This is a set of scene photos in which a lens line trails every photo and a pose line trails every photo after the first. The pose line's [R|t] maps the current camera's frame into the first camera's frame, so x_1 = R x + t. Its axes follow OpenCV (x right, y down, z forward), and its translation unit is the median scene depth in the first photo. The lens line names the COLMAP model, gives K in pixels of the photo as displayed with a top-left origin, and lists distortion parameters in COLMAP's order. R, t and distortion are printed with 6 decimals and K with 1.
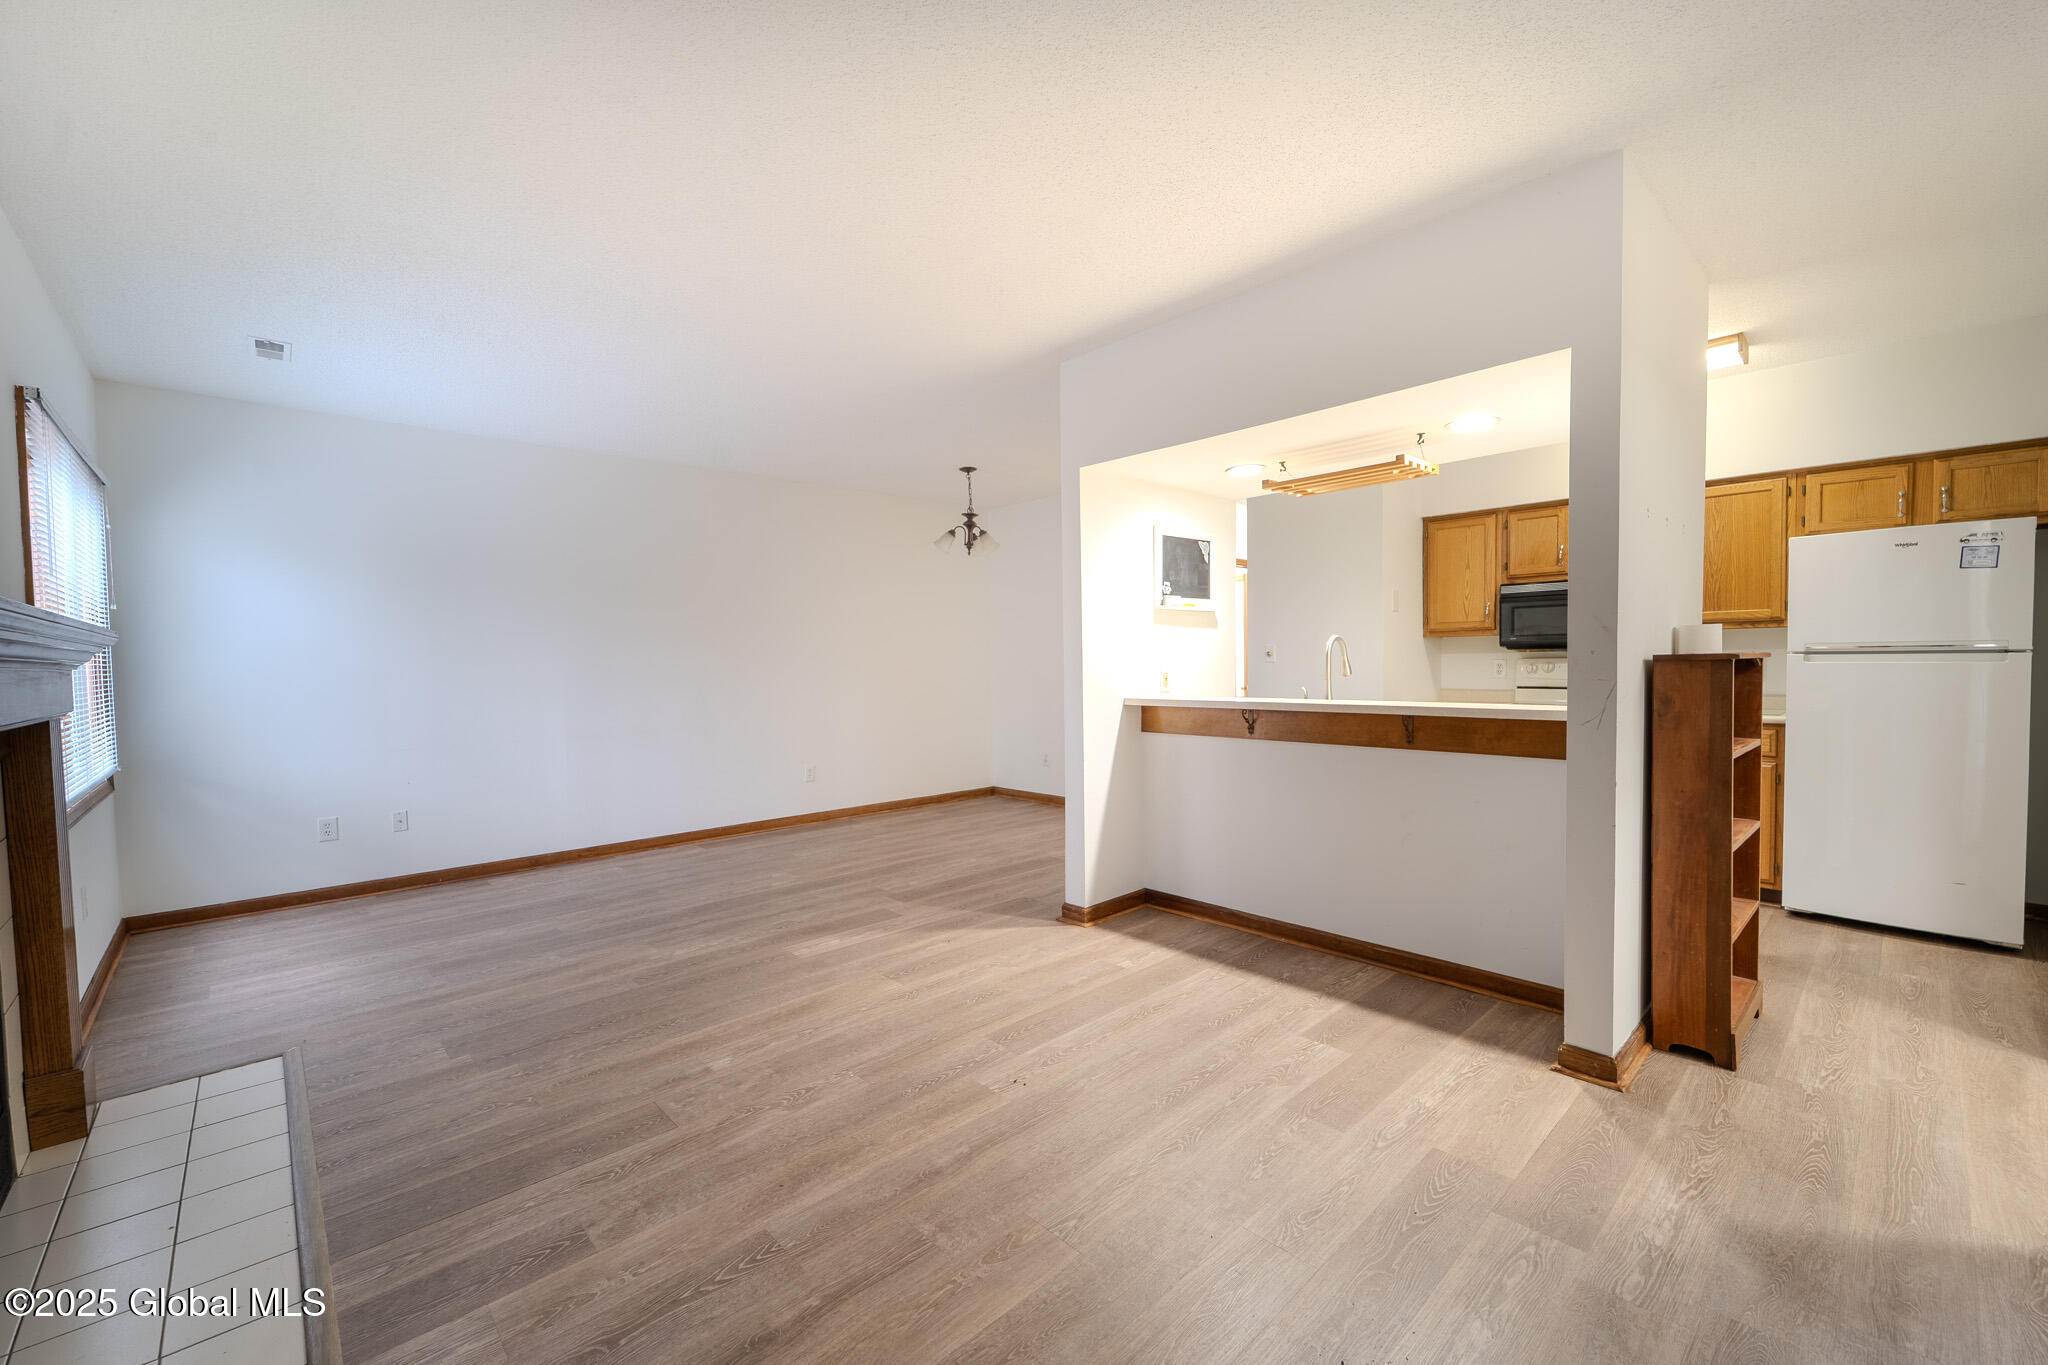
lens RADIAL K [[832.1, 0, 1030.9], [0, 832.1, 685.0], [0, 0, 1]] dist [0.003291, -0.001640]
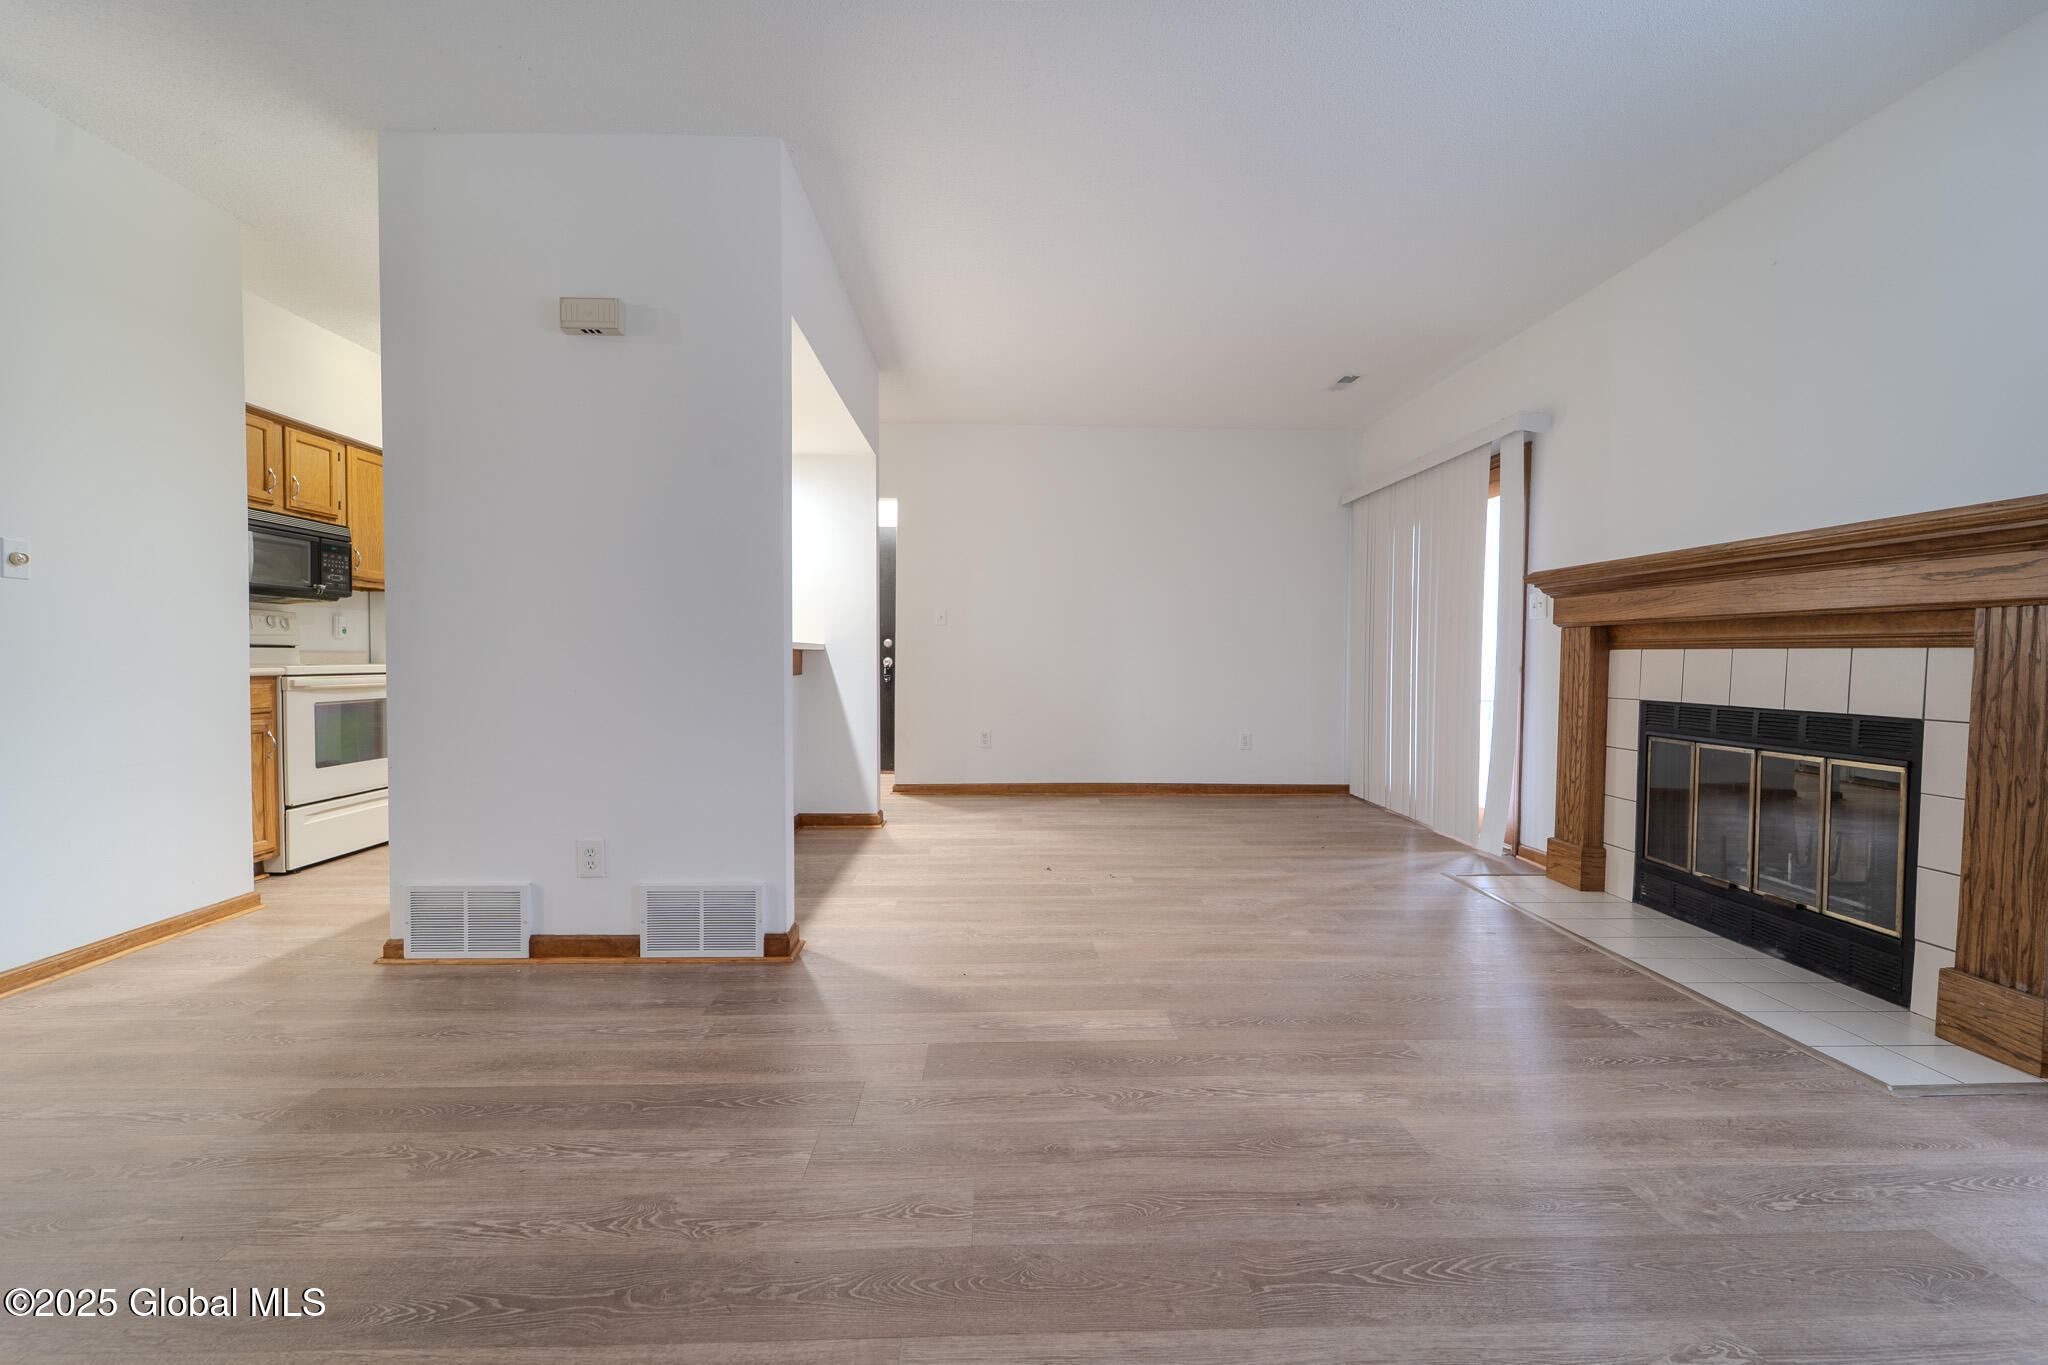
lens RADIAL K [[832.1, 0, 1021.8], [0, 832.1, 682.1], [0, 0, 1]] dist [0.003291, -0.001640]
pose [[-0.748582, -0.008723, 0.662985, -0.573599], [0.027338, 0.998657, 0.044007, 0.032684], [-0.662479, 0.051068, -0.747338, 1.424180]]
